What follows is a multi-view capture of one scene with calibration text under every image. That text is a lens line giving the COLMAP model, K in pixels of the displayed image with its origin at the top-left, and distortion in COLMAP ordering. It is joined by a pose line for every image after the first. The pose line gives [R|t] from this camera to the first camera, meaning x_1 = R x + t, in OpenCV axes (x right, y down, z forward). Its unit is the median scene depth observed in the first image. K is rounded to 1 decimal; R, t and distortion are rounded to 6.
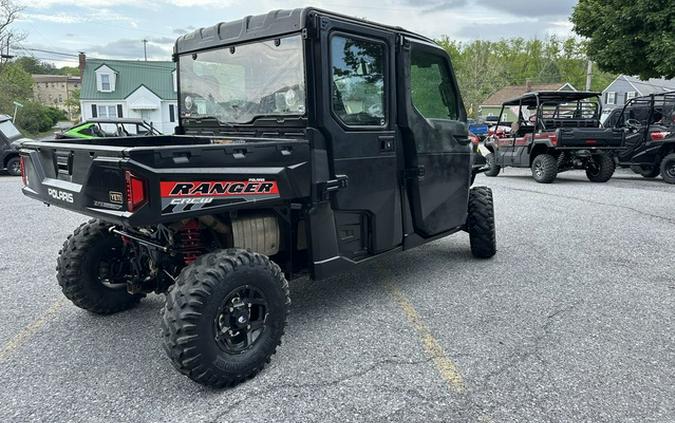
lens RADIAL K [[482.9, 0, 343.9], [0, 482.9, 154.0], [0, 0, 1]] dist [0.019156, -0.010162]
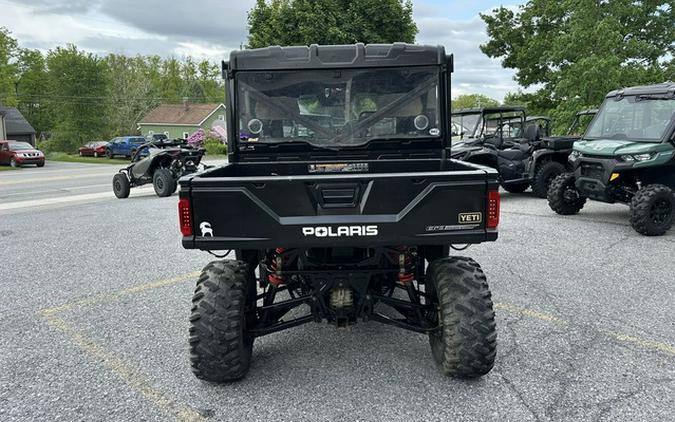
lens RADIAL K [[482.9, 0, 343.6], [0, 482.9, 171.5], [0, 0, 1]] dist [0.019156, -0.010162]
pose [[0.740106, -0.060434, 0.669769, -0.900282], [0.060934, 0.997883, 0.022706, -0.034770], [-0.669724, 0.024007, 0.742222, 0.253471]]
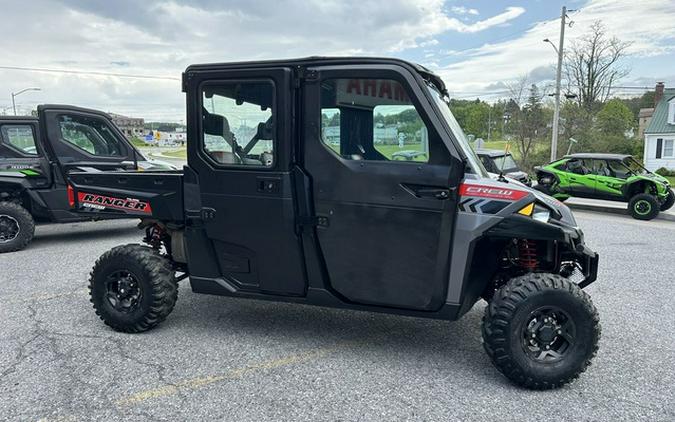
lens RADIAL K [[482.9, 0, 324.7], [0, 482.9, 201.6], [0, 0, 1]] dist [0.019156, -0.010162]
pose [[0.397375, 0.096577, -0.912560, 1.031326], [-0.072682, 0.994635, 0.073614, -0.067100], [0.914773, 0.037075, 0.402263, 0.713003]]
